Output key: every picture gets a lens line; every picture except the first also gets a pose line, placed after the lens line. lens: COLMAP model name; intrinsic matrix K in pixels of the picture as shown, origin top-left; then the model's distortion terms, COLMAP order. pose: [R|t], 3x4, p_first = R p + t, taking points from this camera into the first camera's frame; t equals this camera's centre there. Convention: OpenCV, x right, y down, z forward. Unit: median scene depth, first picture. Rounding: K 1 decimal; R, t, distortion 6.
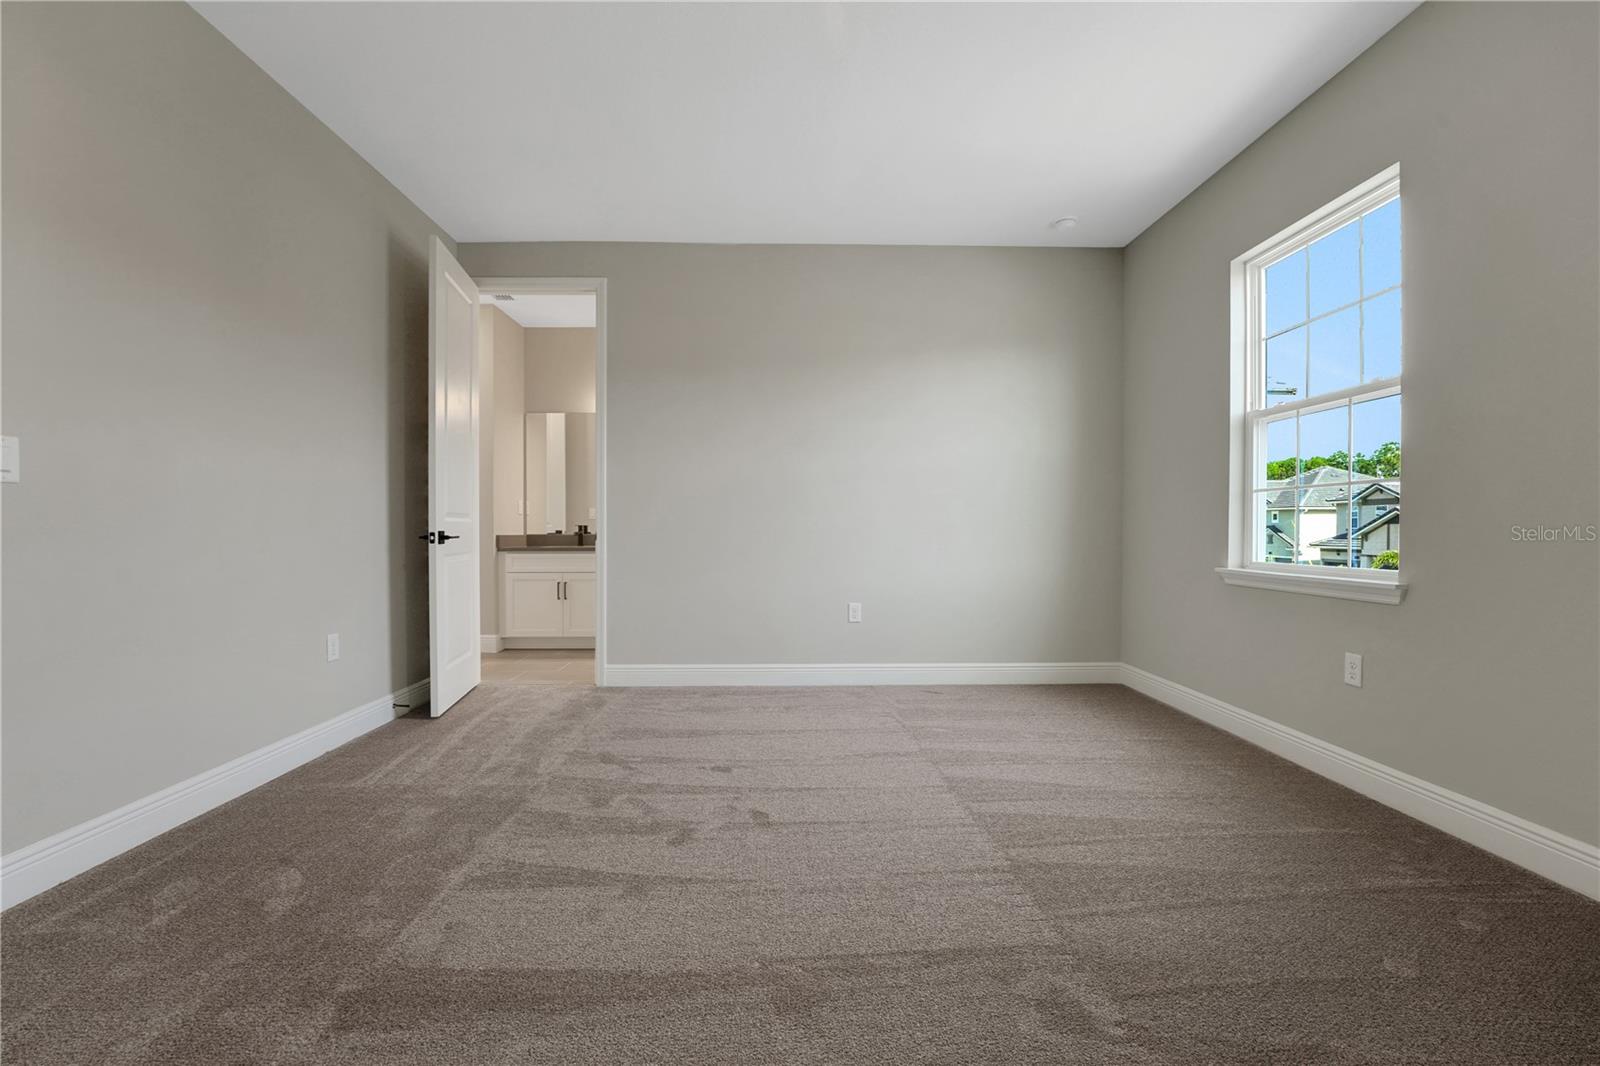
lens RADIAL K [[684.0, 0, 796.1], [0, 684.0, 534.4], [0, 0, 1]] dist [-0.016232, 0.000706]
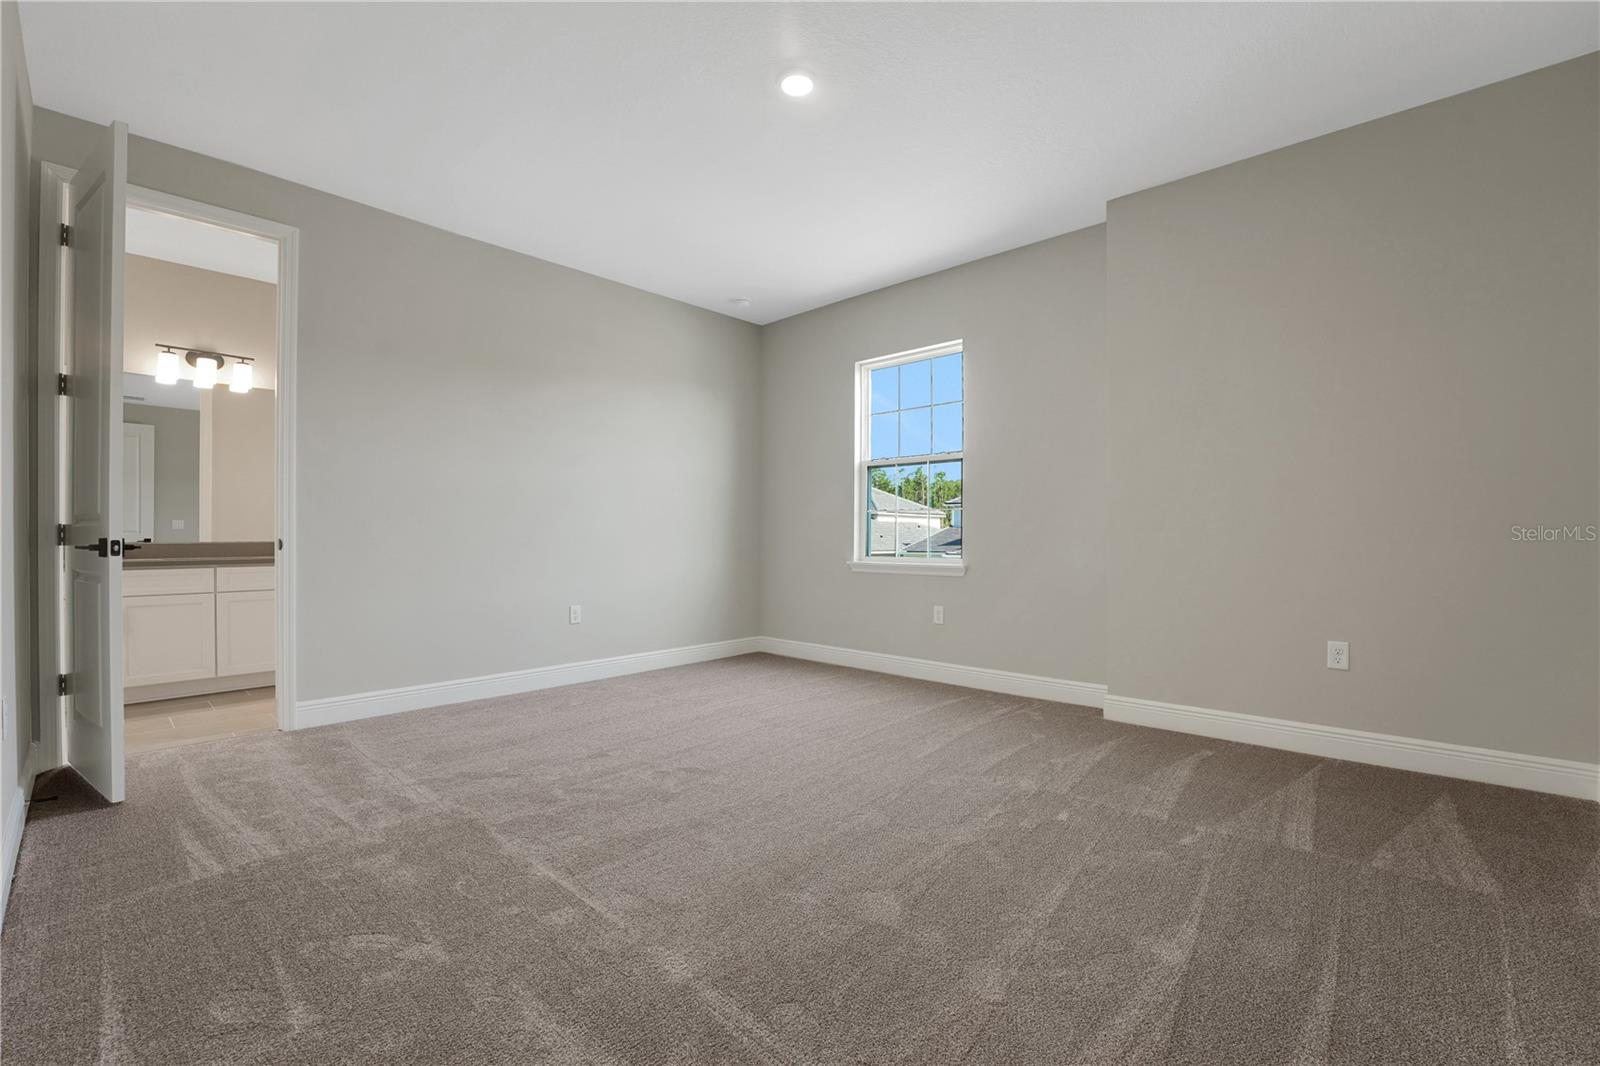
lens RADIAL K [[684.0, 0, 808.1], [0, 684.0, 540.6], [0, 0, 1]] dist [-0.016232, 0.000706]
pose [[0.694698, -0.004774, 0.719286, -0.603213], [0.007421, 0.999972, -0.000531, 0.003486], [-0.719263, 0.005707, 0.694714, 0.000094]]
